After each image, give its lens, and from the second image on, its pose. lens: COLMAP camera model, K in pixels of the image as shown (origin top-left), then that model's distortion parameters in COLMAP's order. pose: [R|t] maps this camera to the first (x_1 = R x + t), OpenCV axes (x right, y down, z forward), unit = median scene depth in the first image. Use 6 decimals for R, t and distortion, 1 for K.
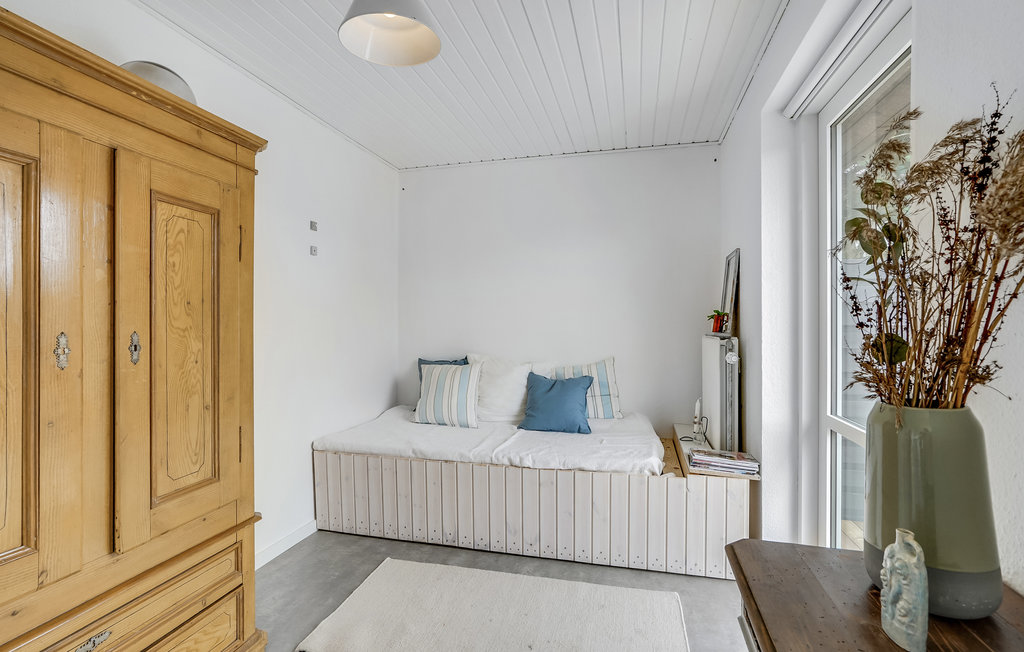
lens RADIAL K [[485.0, 0, 512.0], [0, 485.0, 326.0], [0, 0, 1]] dist [-0.050341, 0.024444]
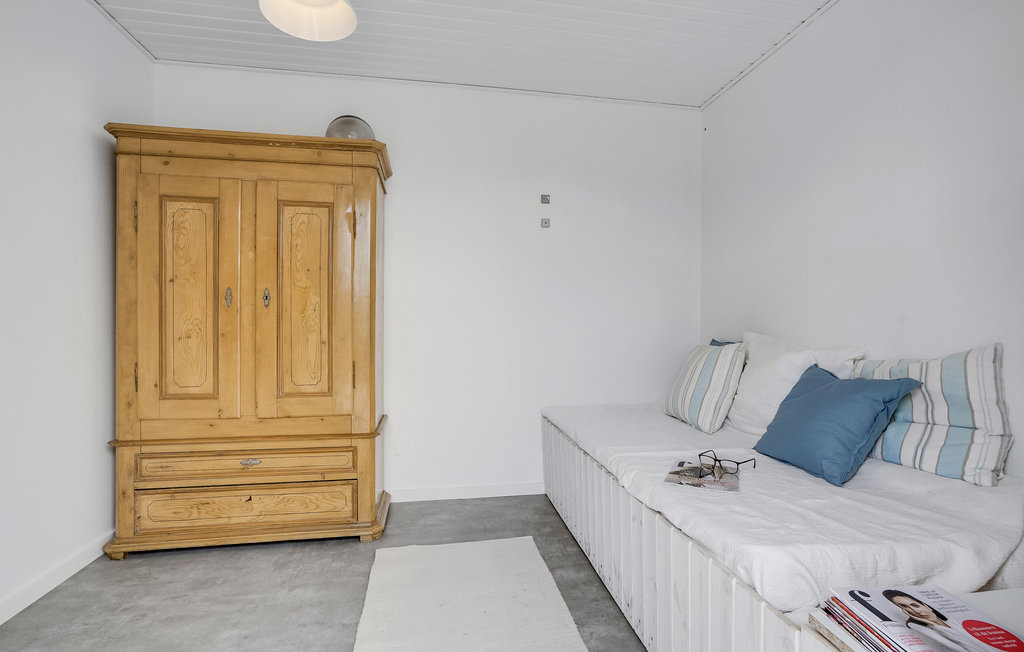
lens RADIAL K [[476.9, 0, 515.2], [0, 476.9, 337.3], [0, 0, 1]] dist [-0.045489, 0.024449]
pose [[0.399742, 0.026177, -0.916254, 0.921920], [-0.009416, 0.999657, 0.024452, 0.116738], [0.916579, -0.001147, 0.399851, 0.976102]]
